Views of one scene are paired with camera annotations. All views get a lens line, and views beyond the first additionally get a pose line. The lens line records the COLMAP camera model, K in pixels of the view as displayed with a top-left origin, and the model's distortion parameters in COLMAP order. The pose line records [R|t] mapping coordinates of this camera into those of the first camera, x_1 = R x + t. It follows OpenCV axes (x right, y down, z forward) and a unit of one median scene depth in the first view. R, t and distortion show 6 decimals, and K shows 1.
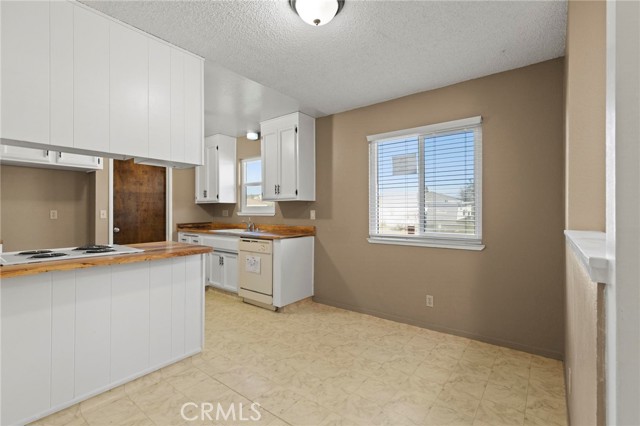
lens RADIAL K [[290.7, 0, 321.8], [0, 290.7, 208.9], [0, 0, 1]] dist [0.003848, -0.000551]
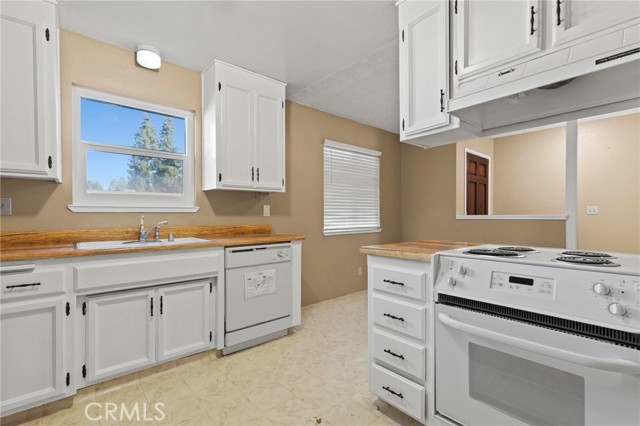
lens RADIAL K [[290.7, 0, 324.4], [0, 290.7, 216.2], [0, 0, 1]] dist [0.003848, -0.000551]
pose [[0.194131, -0.003302, 0.980970, -0.768236], [-0.003222, 0.999987, 0.004004, 0.030517], [-0.980970, -0.003938, 0.194118, 0.651785]]
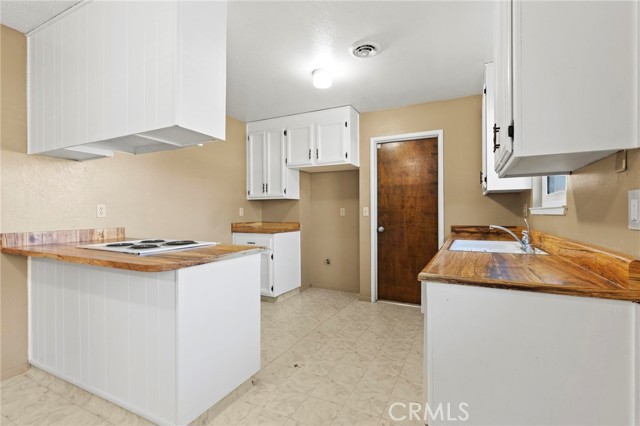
lens RADIAL K [[290.7, 0, 322.9], [0, 290.7, 212.2], [0, 0, 1]] dist [0.003848, -0.000551]
pose [[0.191066, -0.000690, -0.981577, 0.138170], [0.008582, 0.999963, 0.000967, 0.018504], [0.981540, -0.008608, 0.191065, 0.680611]]
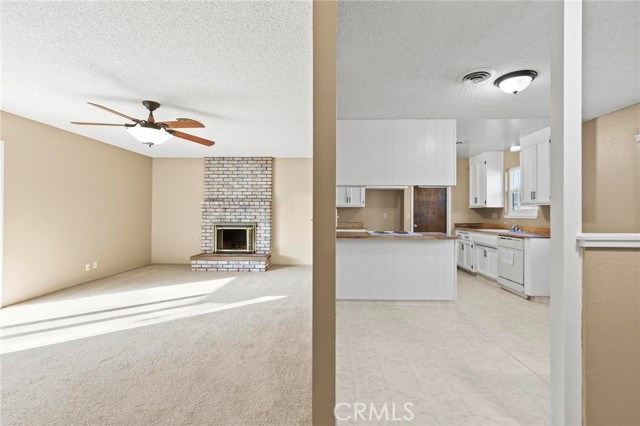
lens RADIAL K [[290.7, 0, 323.5], [0, 290.7, 210.3], [0, 0, 1]] dist [0.003848, -0.000551]
pose [[0.583968, -0.005563, -0.811758, 0.274344], [0.000337, 0.999978, -0.006611, -0.000822], [0.811777, 0.003588, 0.583957, -0.310701]]
